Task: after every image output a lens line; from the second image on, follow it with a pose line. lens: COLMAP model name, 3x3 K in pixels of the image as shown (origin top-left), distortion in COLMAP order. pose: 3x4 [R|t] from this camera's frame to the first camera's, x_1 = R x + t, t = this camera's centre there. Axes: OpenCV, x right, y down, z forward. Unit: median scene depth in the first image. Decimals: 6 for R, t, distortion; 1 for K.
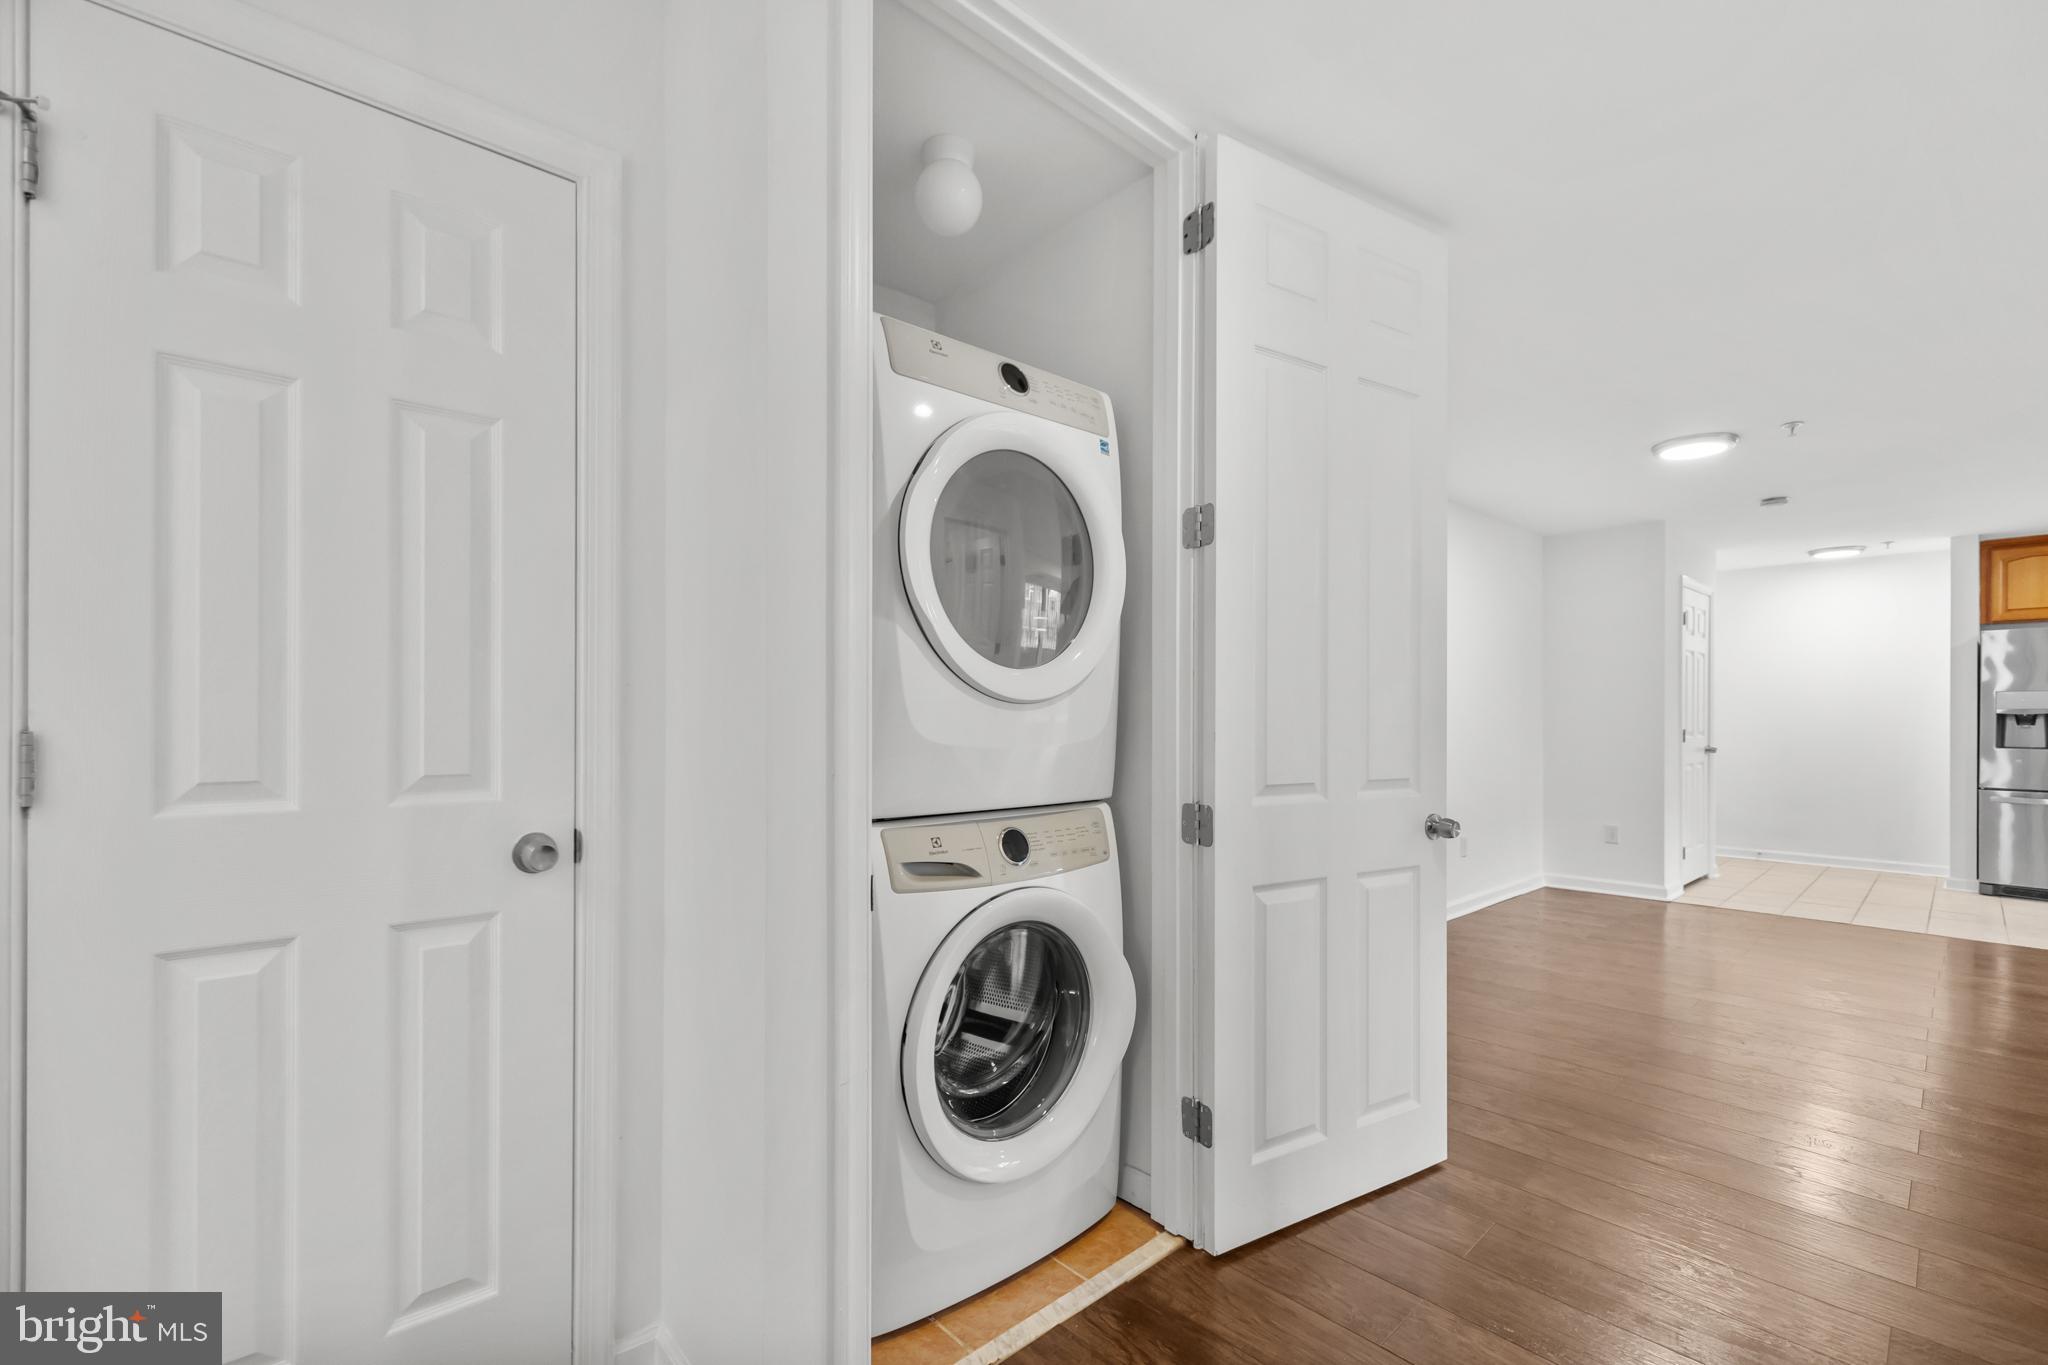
lens RADIAL K [[883.3, 0, 1020.6], [0, 883.3, 728.1], [0, 0, 1]] dist [0.000748, 0.000371]
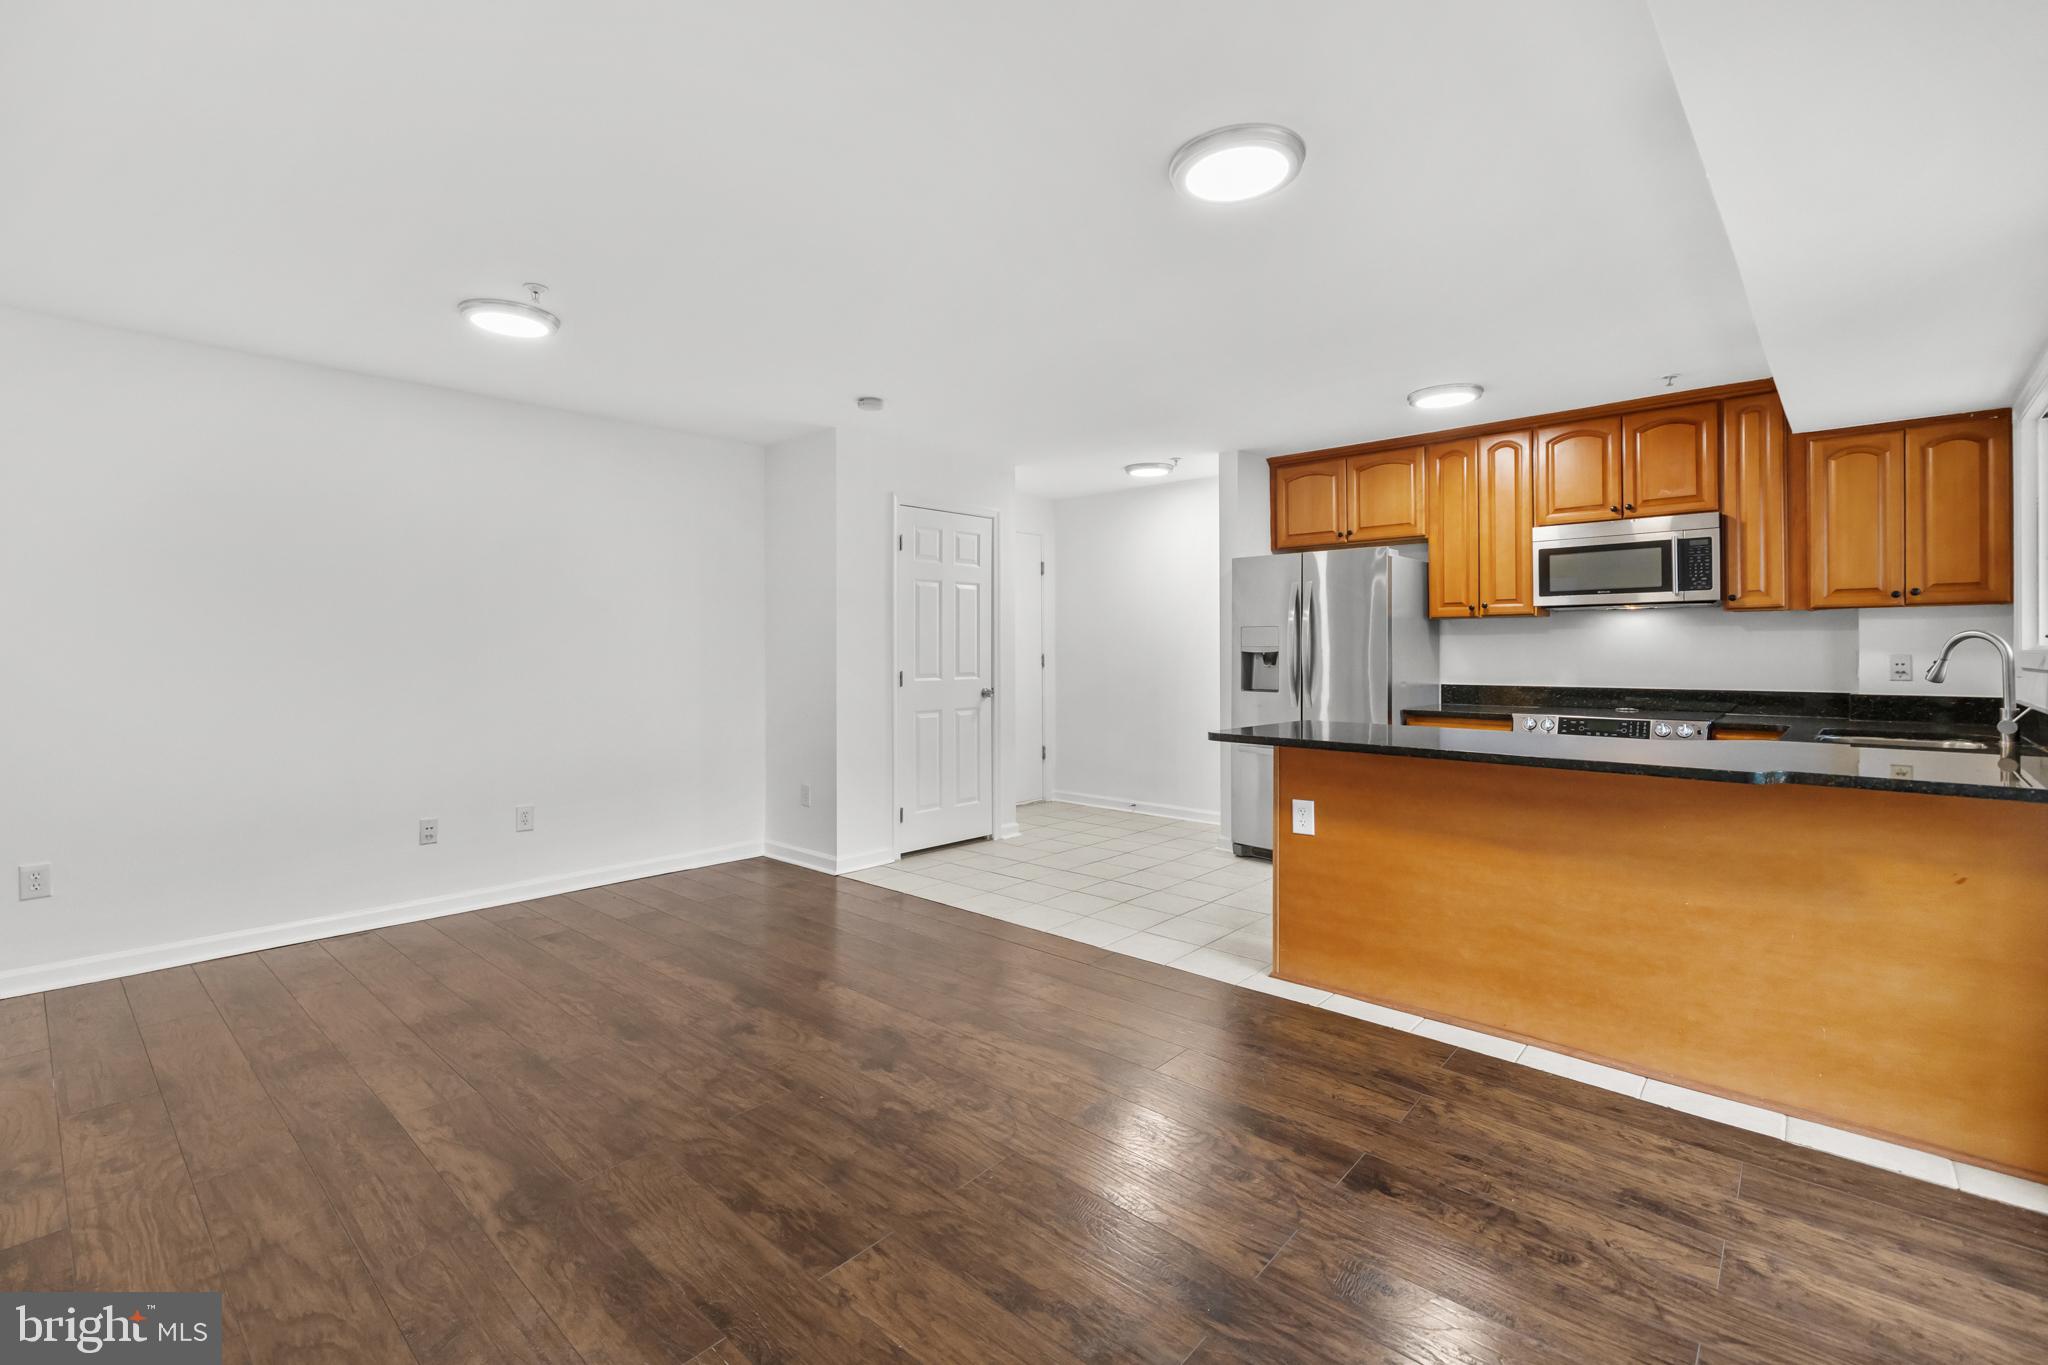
lens RADIAL K [[883.3, 0, 1005.8], [0, 883.3, 637.2], [0, 0, 1]] dist [0.000748, 0.000371]
pose [[0.996156, -0.002390, 0.087569, 0.751836], [0.004046, 0.999816, -0.018737, -0.014457], [-0.087508, 0.019019, 0.995982, 0.132045]]
